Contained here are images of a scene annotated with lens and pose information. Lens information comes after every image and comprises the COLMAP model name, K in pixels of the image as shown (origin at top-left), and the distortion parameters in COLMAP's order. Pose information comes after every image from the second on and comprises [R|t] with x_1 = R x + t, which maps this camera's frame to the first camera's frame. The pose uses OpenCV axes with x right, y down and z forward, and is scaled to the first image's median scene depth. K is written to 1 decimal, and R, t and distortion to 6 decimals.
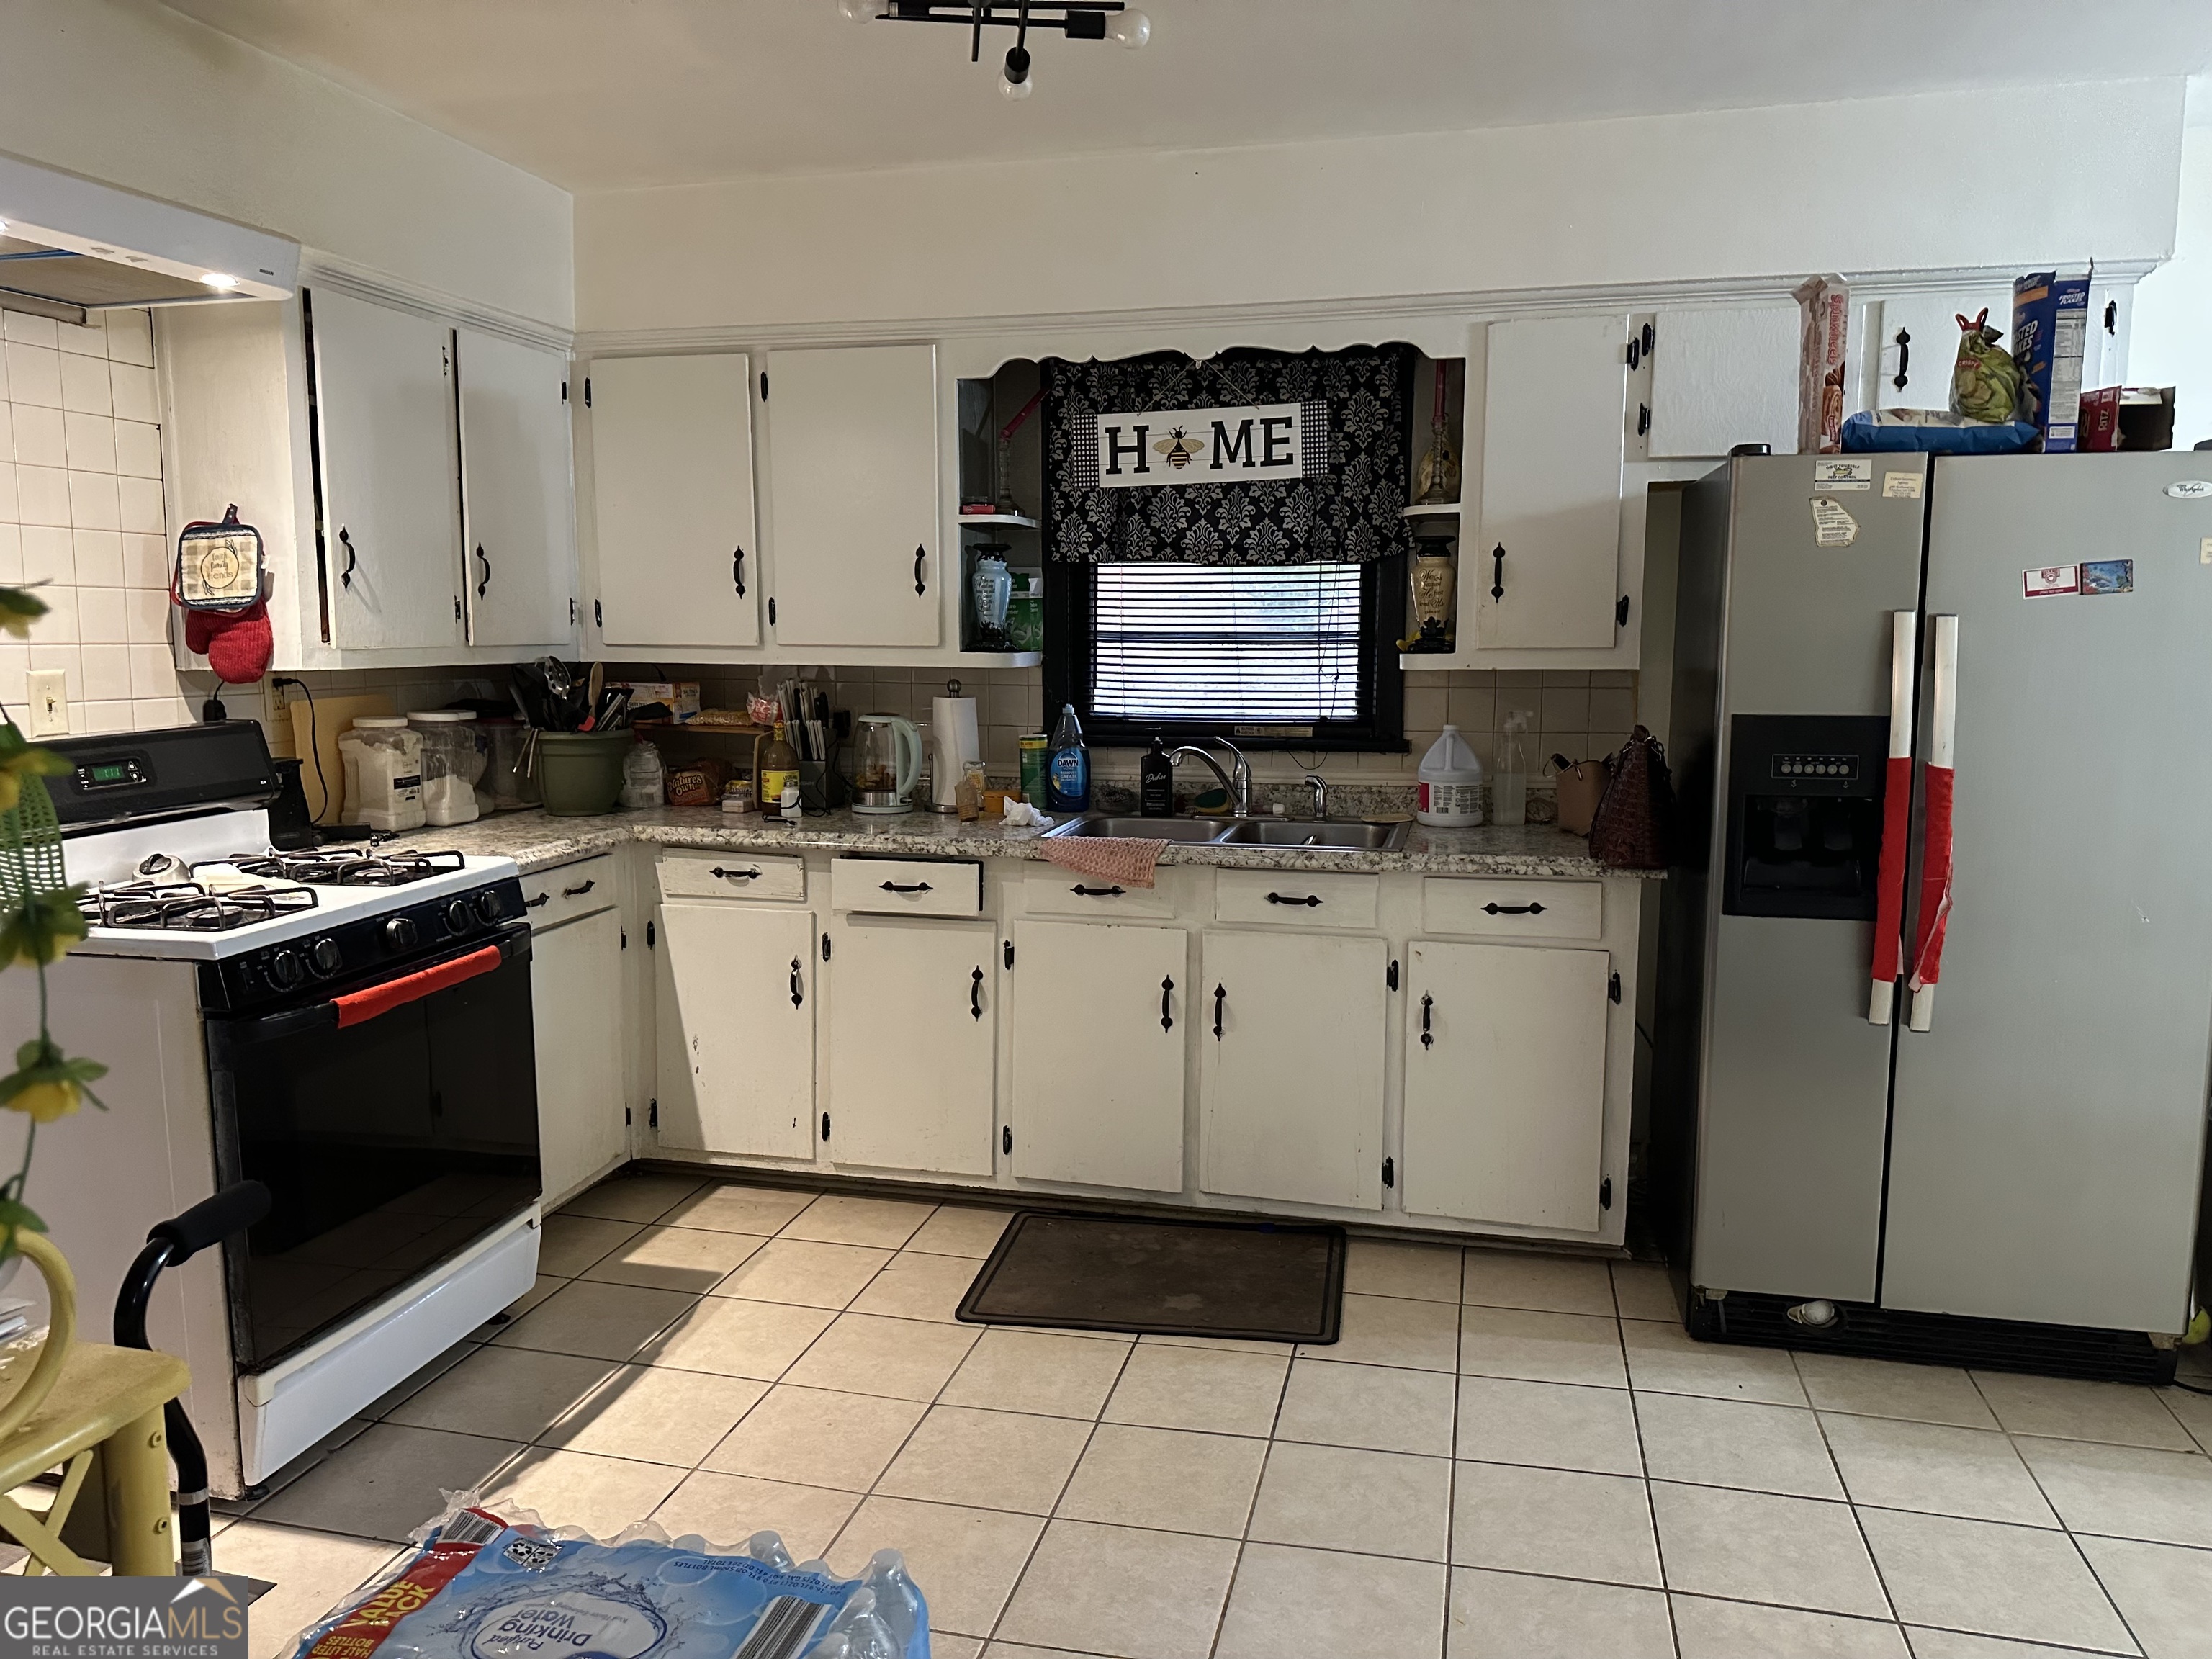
lens RADIAL K [[1563.7, 0, 1106.0], [0, 1563.7, 829.5], [0, 0, 1]] dist [0.123745, -0.169267]
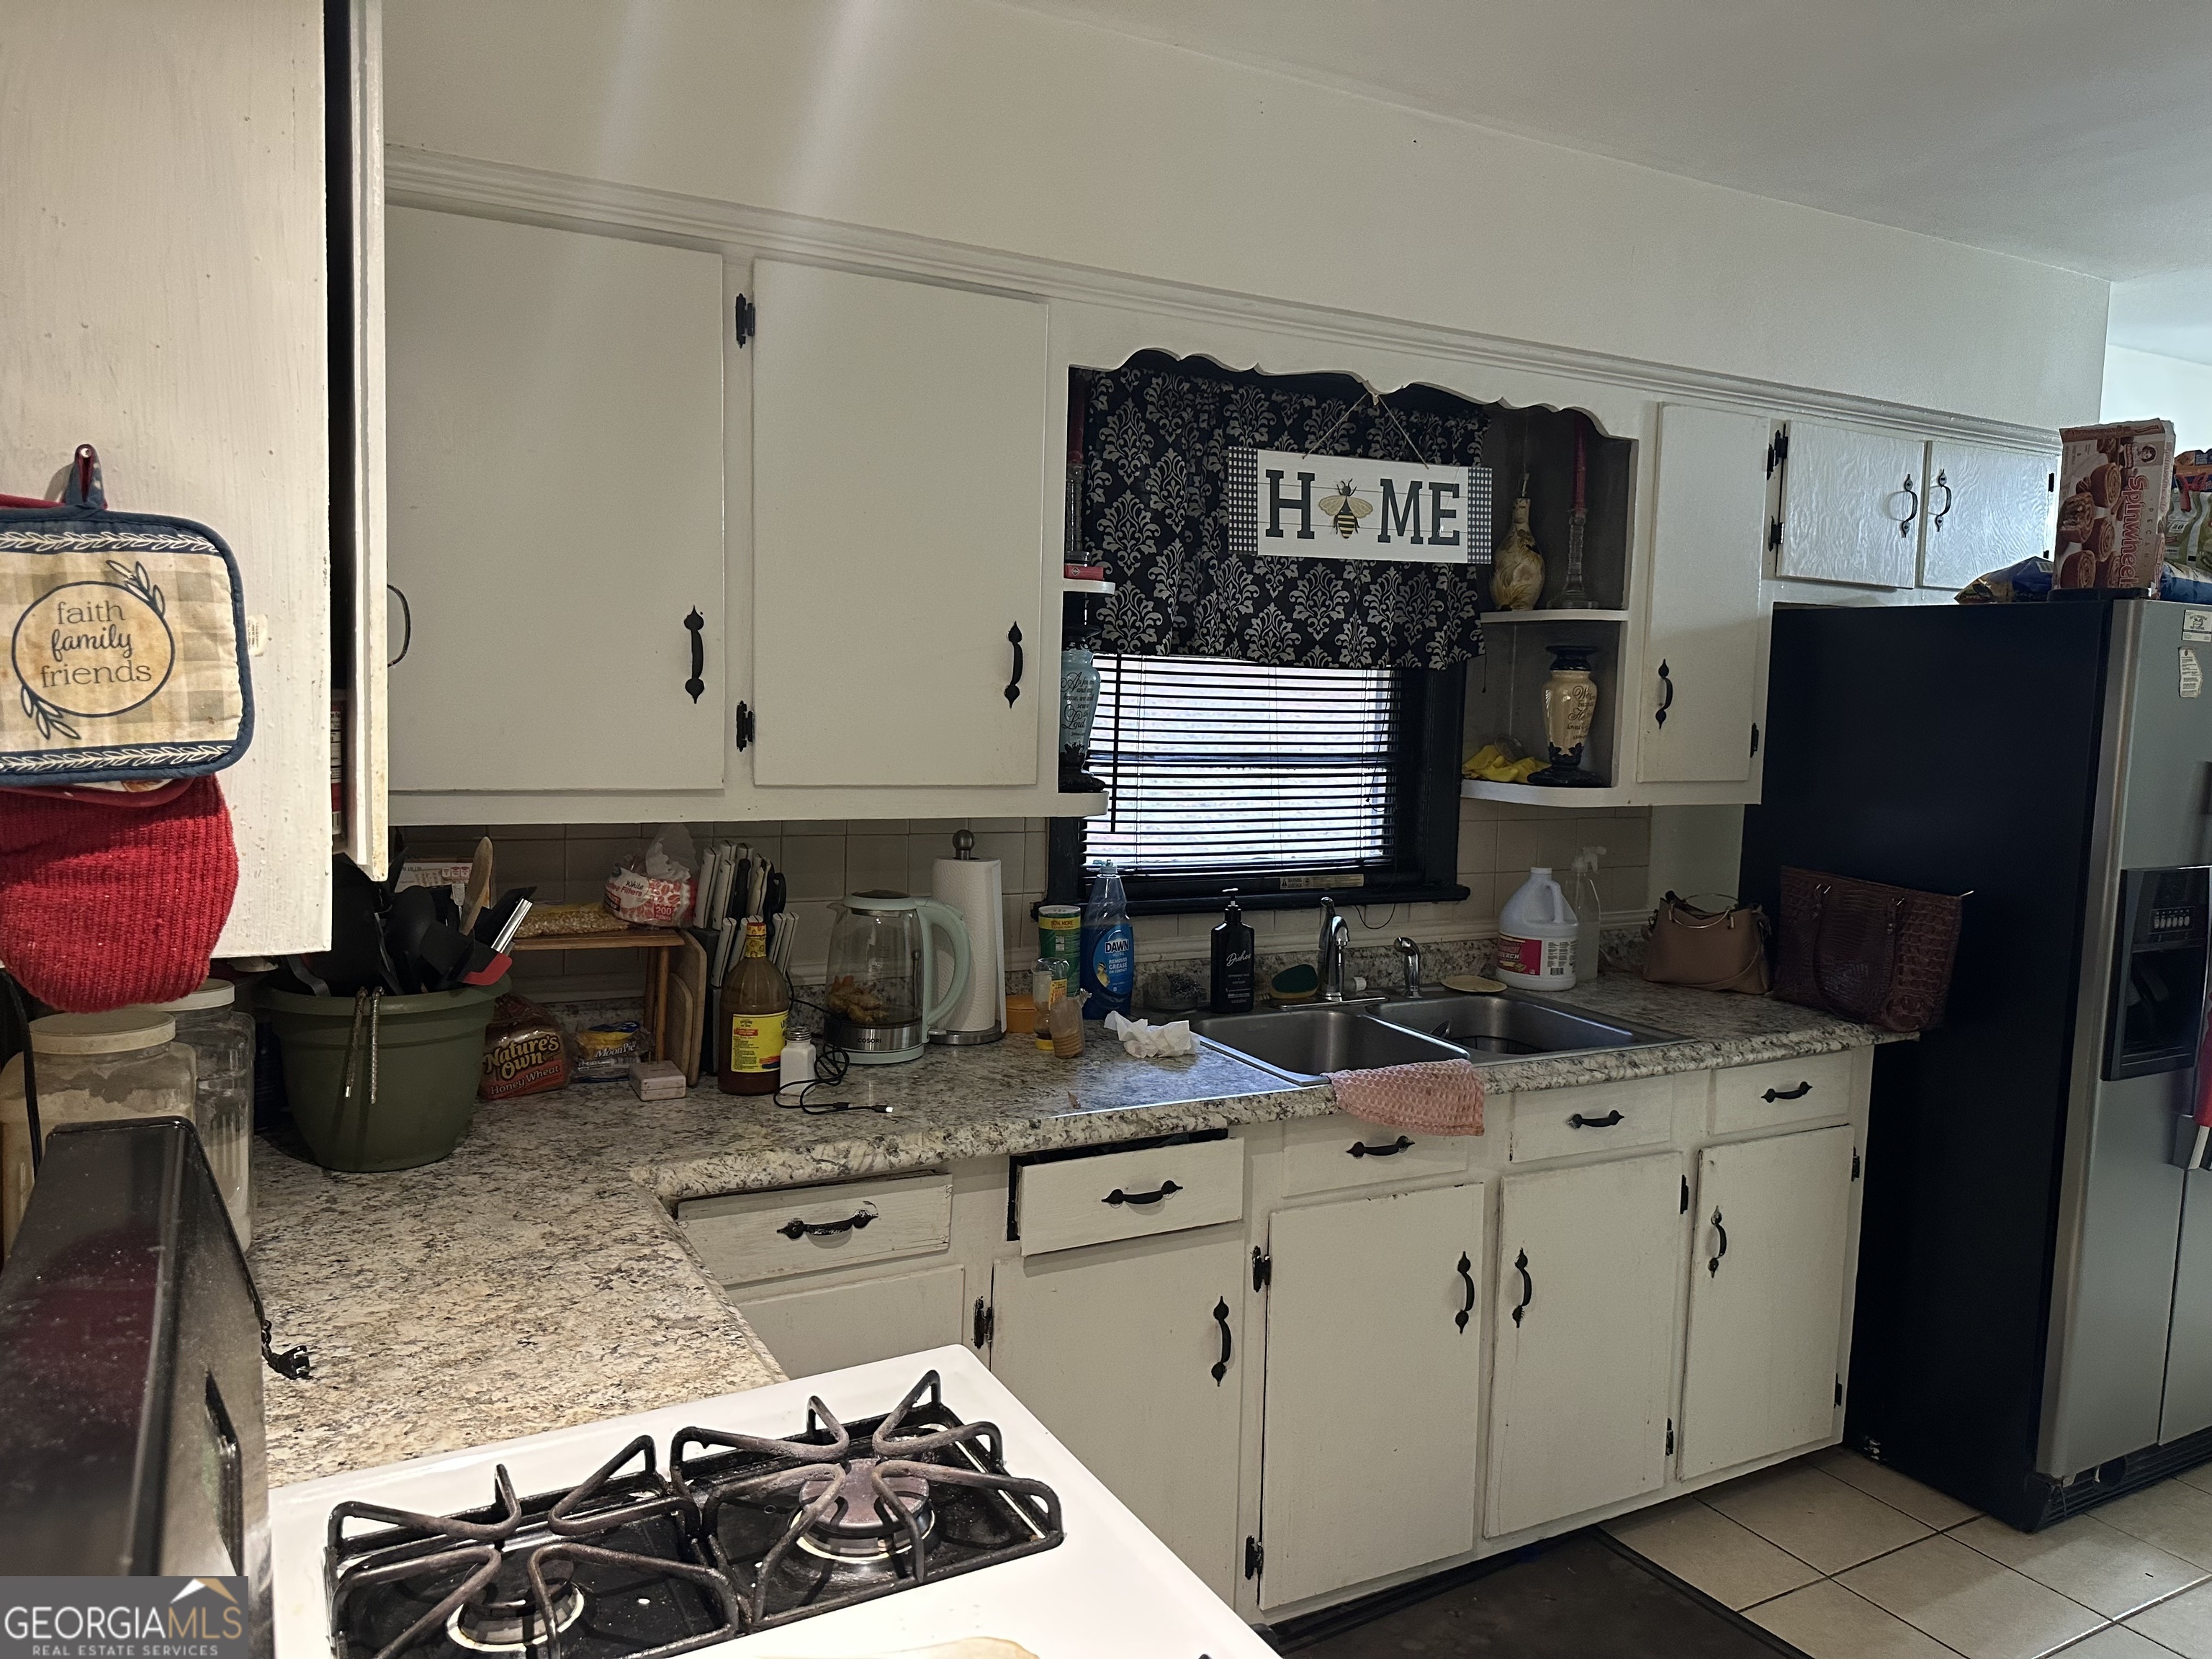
lens RADIAL K [[1563.7, 0, 1106.0], [0, 1563.7, 829.5], [0, 0, 1]] dist [0.123745, -0.169267]
pose [[0.737121, -0.041102, 0.674510, -0.531360], [0.060311, 0.998167, -0.005085, -0.098995], [-0.673064, 0.044429, 0.738249, 0.549293]]
